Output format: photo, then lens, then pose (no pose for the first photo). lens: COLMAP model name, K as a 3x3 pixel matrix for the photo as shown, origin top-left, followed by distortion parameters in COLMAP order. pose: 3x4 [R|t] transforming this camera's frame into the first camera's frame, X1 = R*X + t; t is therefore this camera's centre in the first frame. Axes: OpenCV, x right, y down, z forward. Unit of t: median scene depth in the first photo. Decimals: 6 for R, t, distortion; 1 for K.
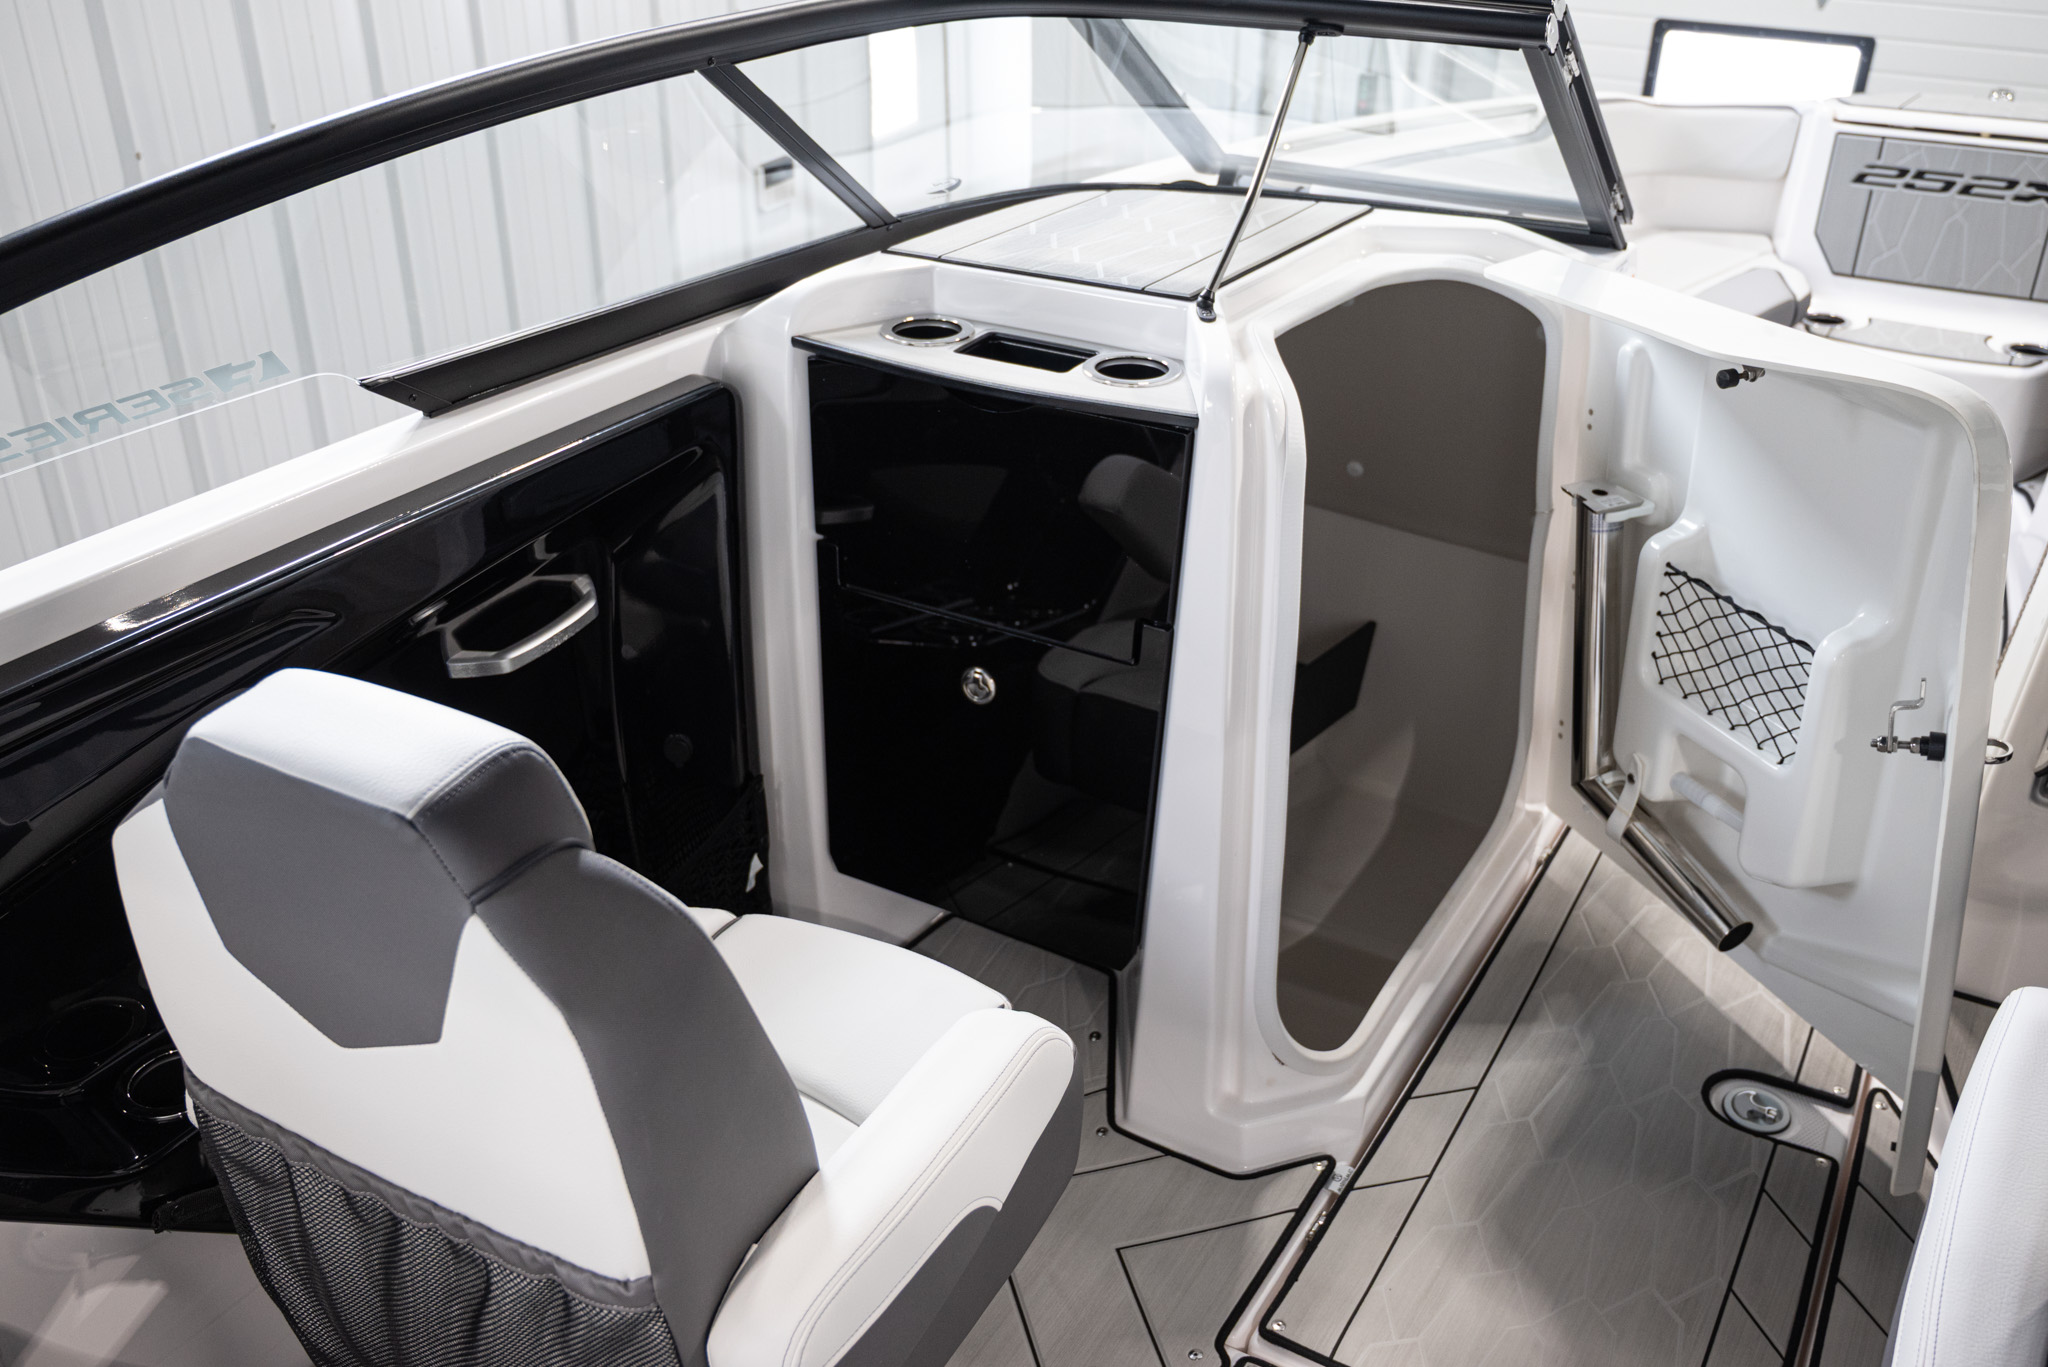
lens RADIAL K [[1850.0, 0, 1021.5], [0, 1850.0, 680.7], [0, 0, 1]] dist [0.000988, 0.007601]
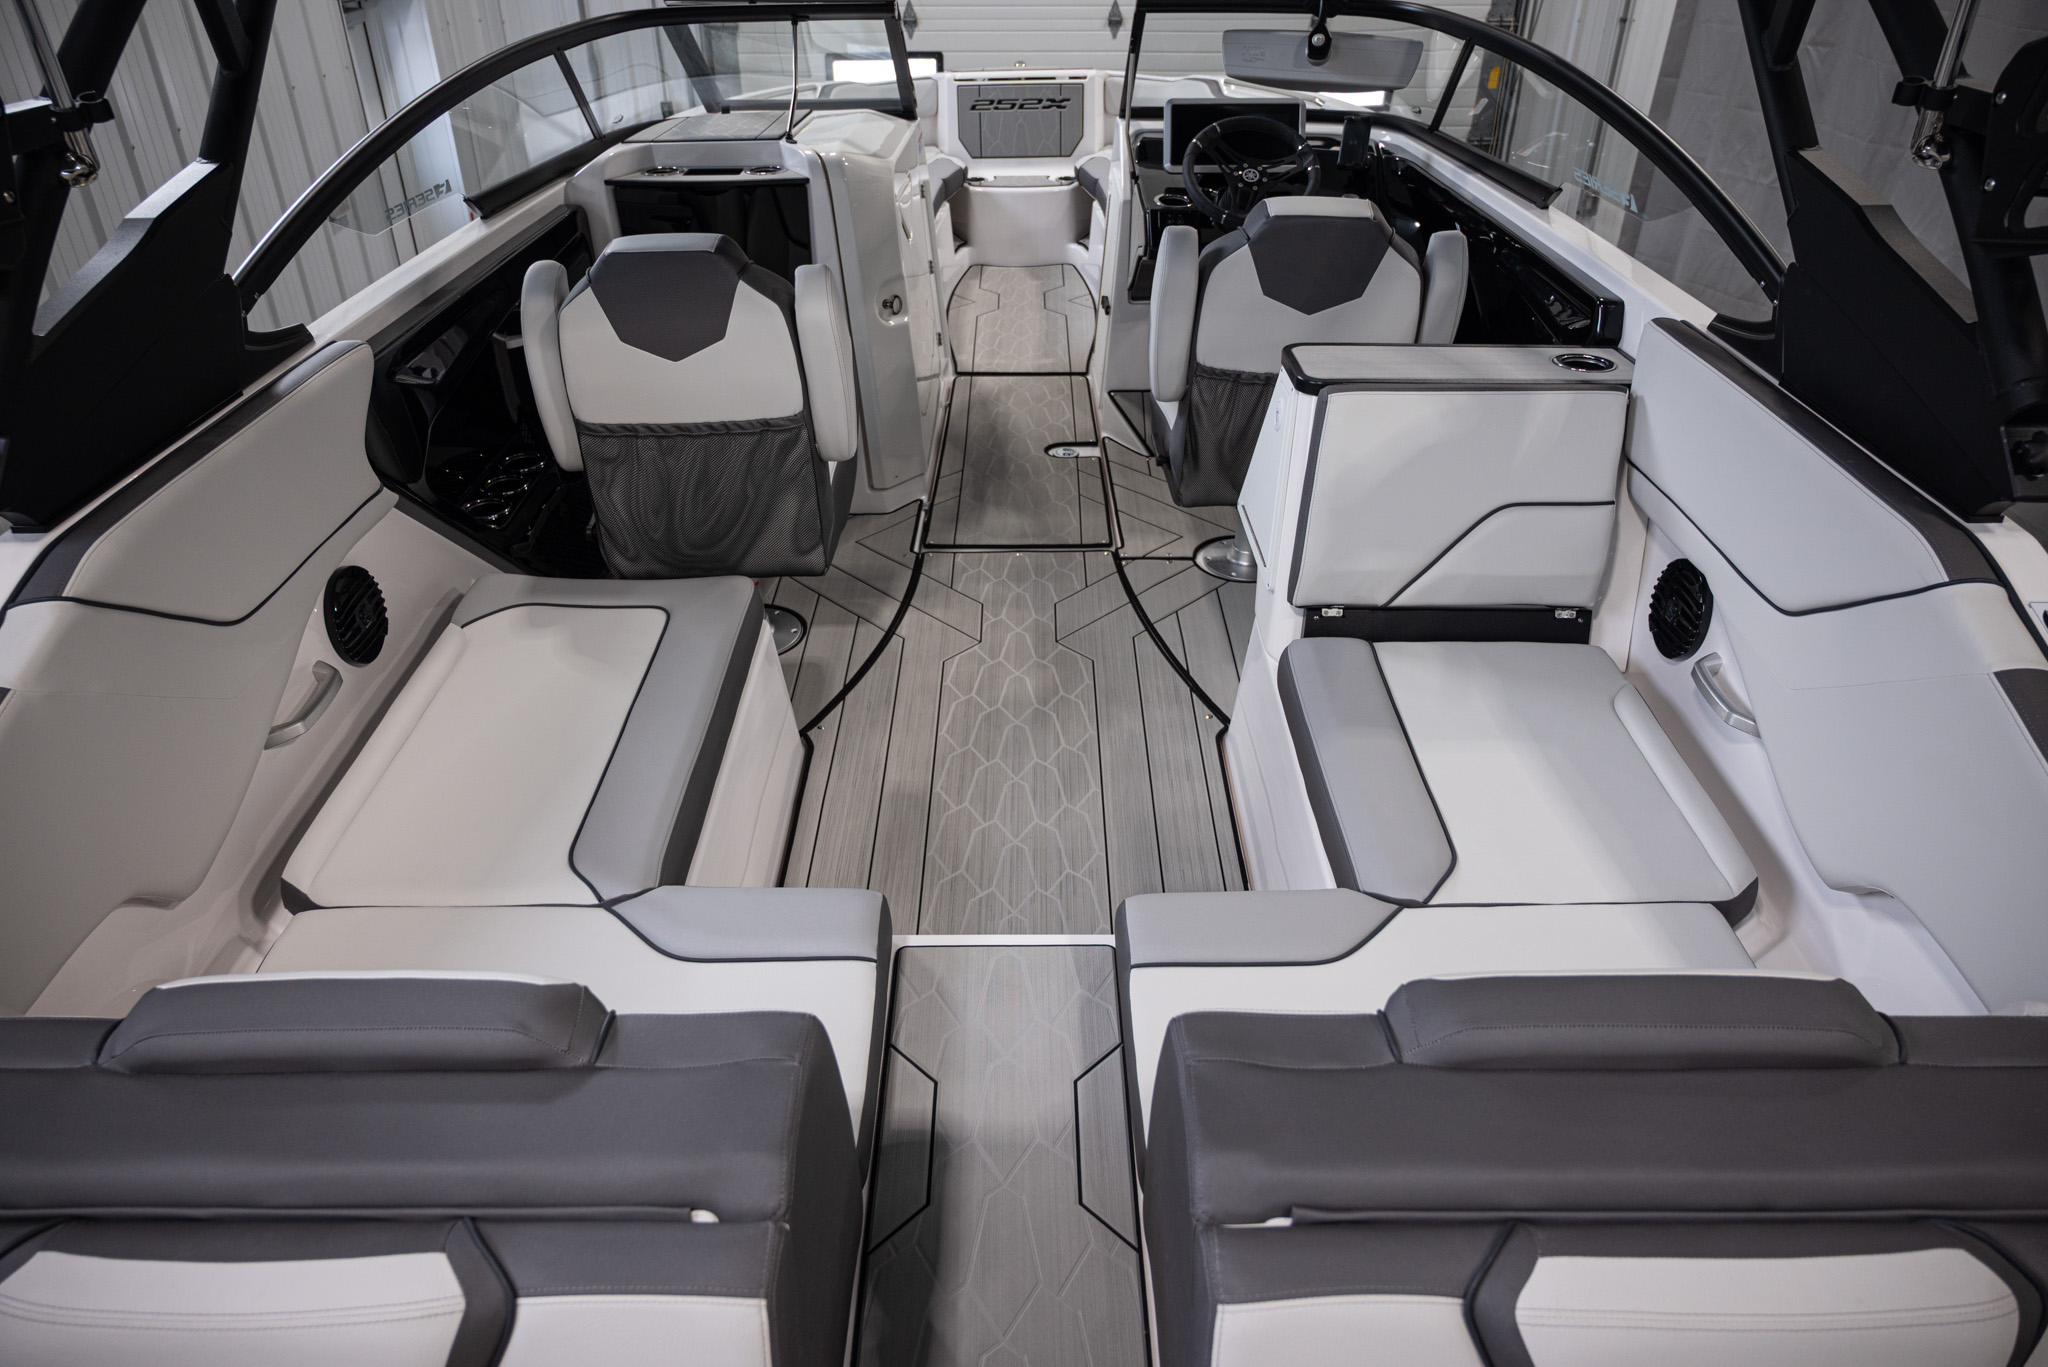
lens RADIAL K [[1373.0, 0, 1024.0], [0, 1373.0, 683.5], [0, 0, 1]] dist [-0.009876, -0.000319]
pose [[0.867632, -0.272051, 0.416177, -0.504753], [0.249723, 0.962232, 0.108388, 0.319123], [-0.429946, 0.009888, 0.902801, -0.638074]]
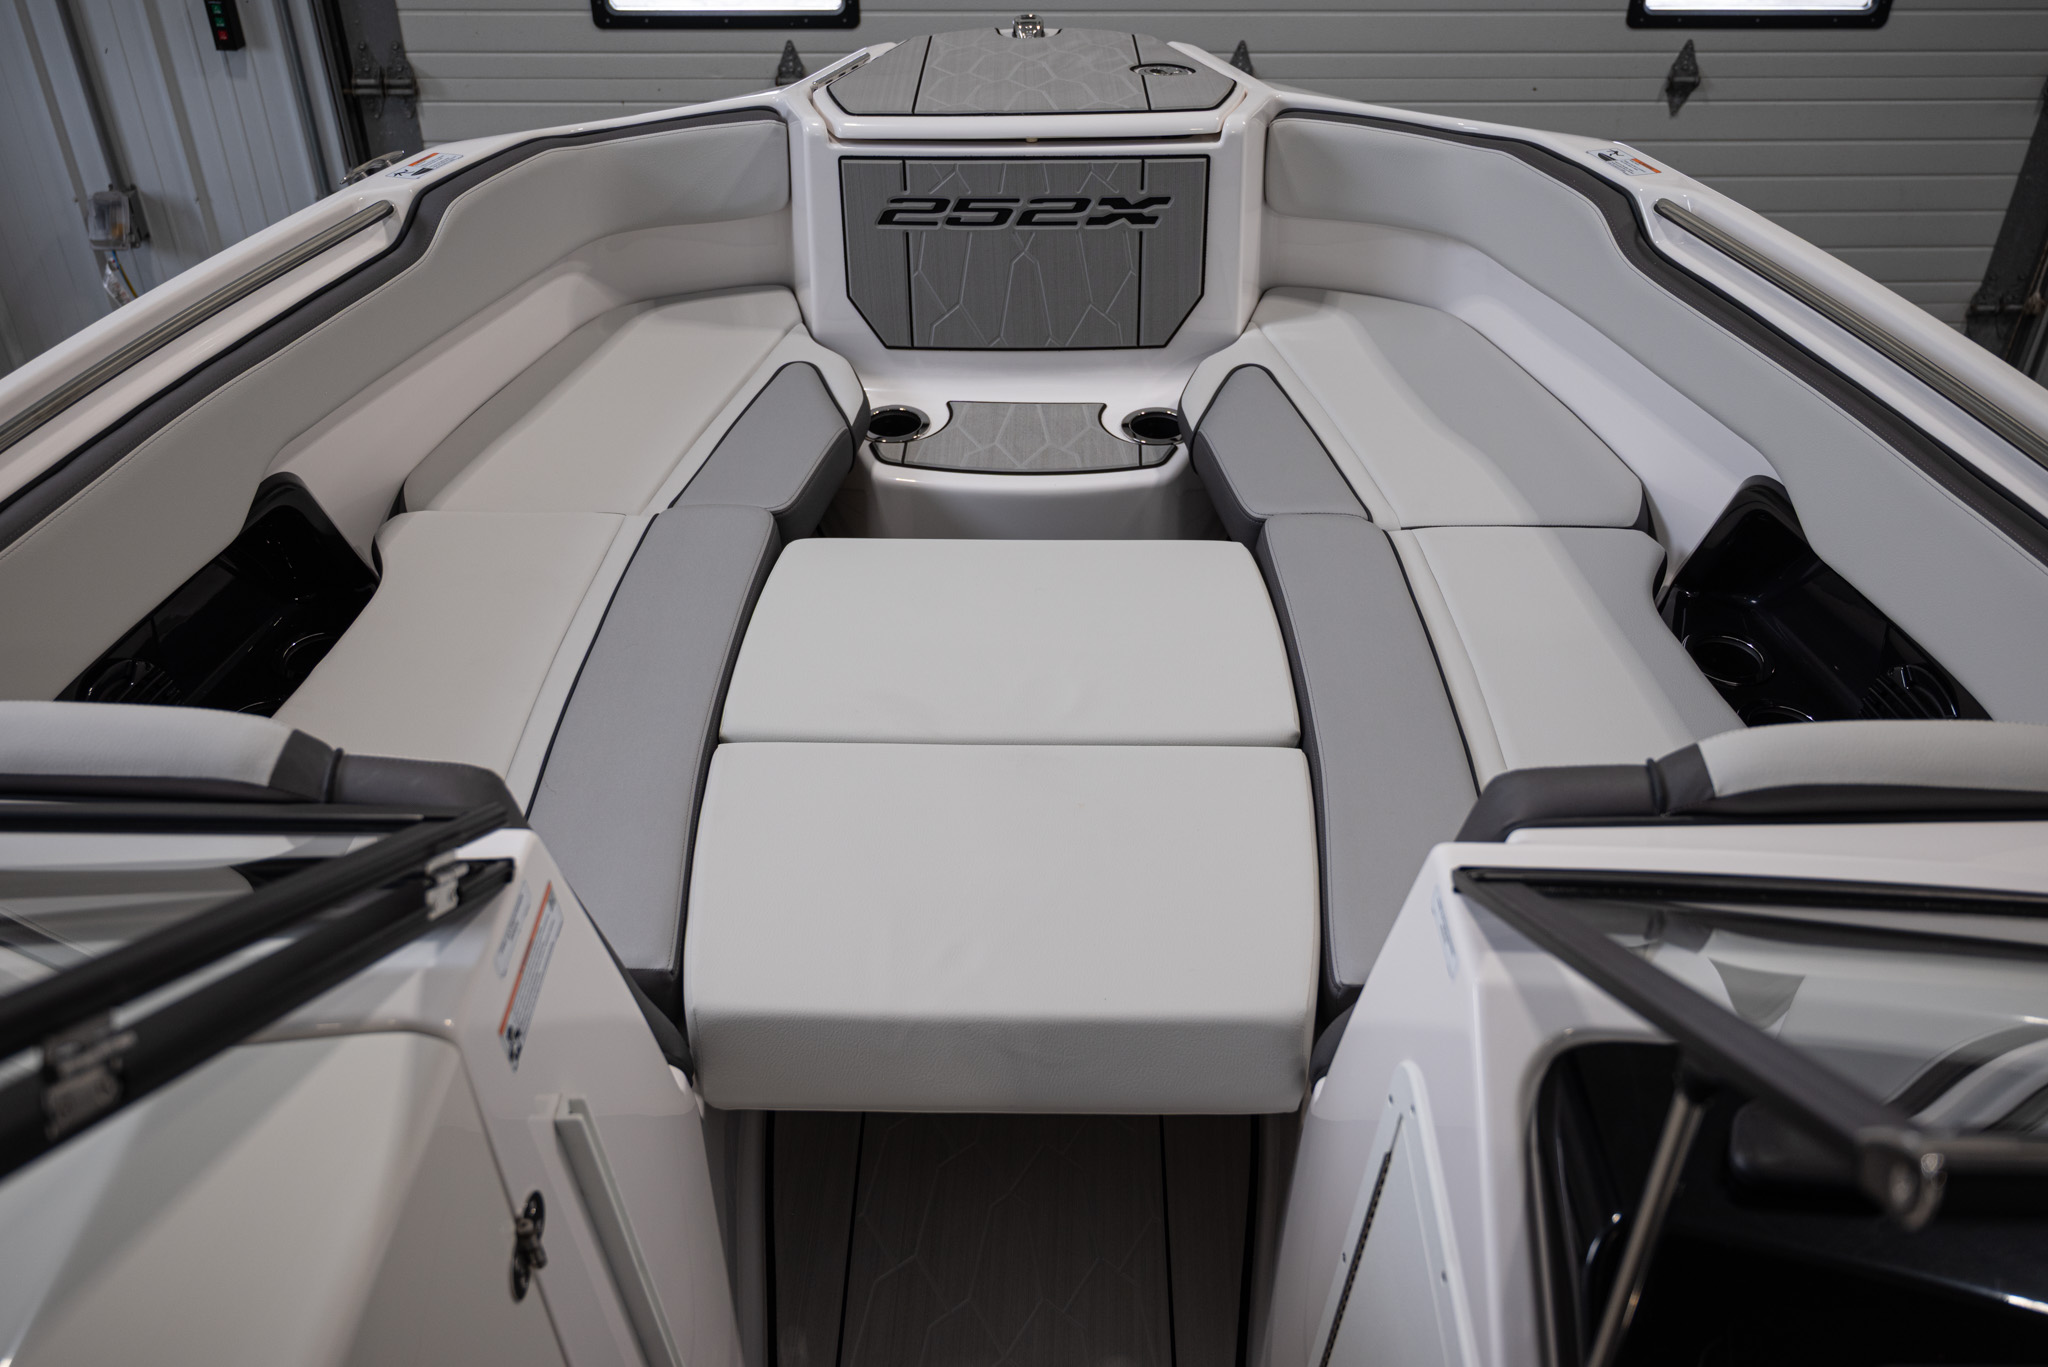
lens RADIAL K [[1850.0, 0, 1021.5], [0, 1850.0, 680.7], [0, 0, 1]] dist [0.000988, 0.007601]
pose [[0.876308, -0.299028, 0.377712, 0.309362], [0.242588, 0.951282, 0.190298, -0.384117], [-0.416215, -0.075131, 0.906157, 0.568484]]
